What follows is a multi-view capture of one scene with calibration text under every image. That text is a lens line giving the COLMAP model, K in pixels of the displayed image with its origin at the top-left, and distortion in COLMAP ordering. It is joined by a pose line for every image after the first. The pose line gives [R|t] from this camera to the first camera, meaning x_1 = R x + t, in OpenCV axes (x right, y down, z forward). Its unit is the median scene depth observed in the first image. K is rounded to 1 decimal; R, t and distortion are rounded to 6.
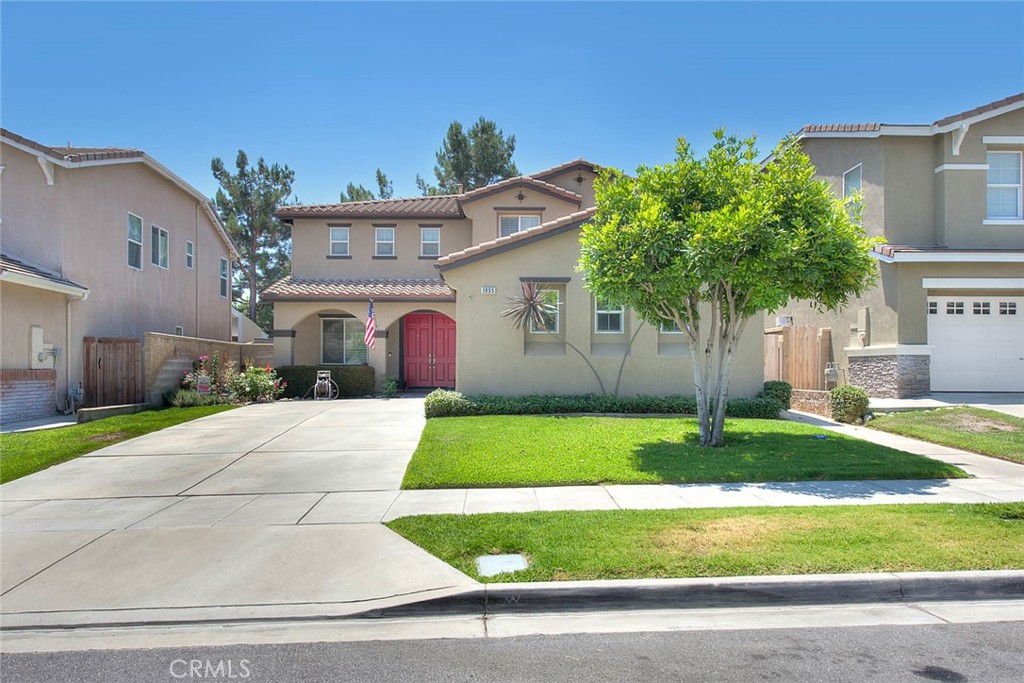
lens RADIAL K [[709.9, 0, 512.1], [0, 709.9, 345.6], [0, 0, 1]] dist [-0.004652, -0.001039]
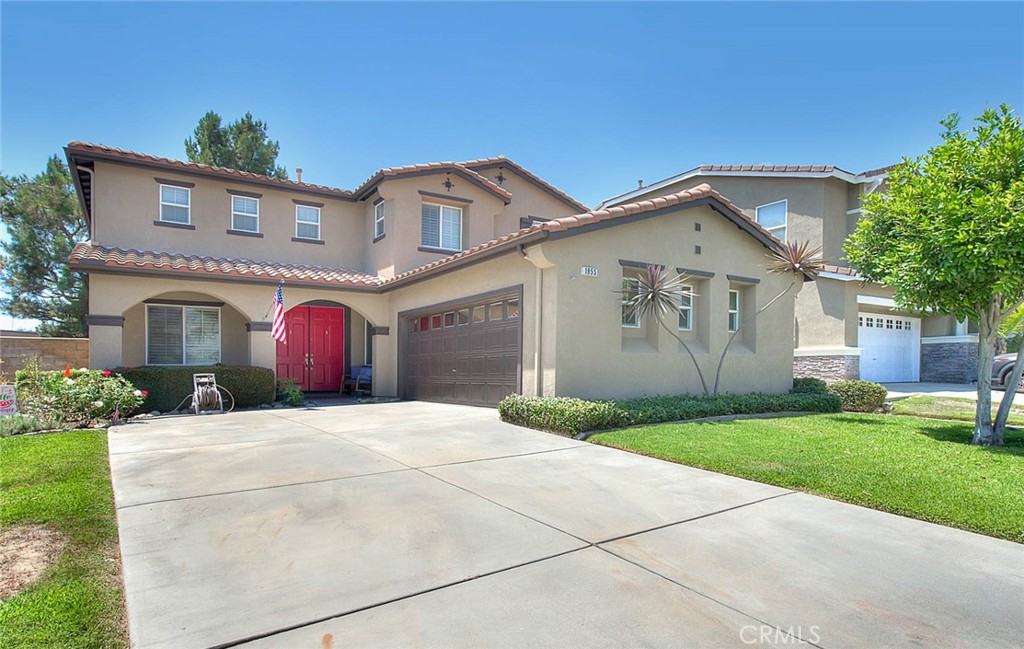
lens RADIAL K [[540.9, 0, 542.9], [0, 540.9, 359.9], [0, 0, 1]] dist [0.003369, 0.000145]
pose [[0.827347, 0.004408, 0.561674, -0.290695], [-0.011000, 0.999905, 0.008357, 0.013238], [-0.561583, -0.013092, 0.827317, 0.352394]]
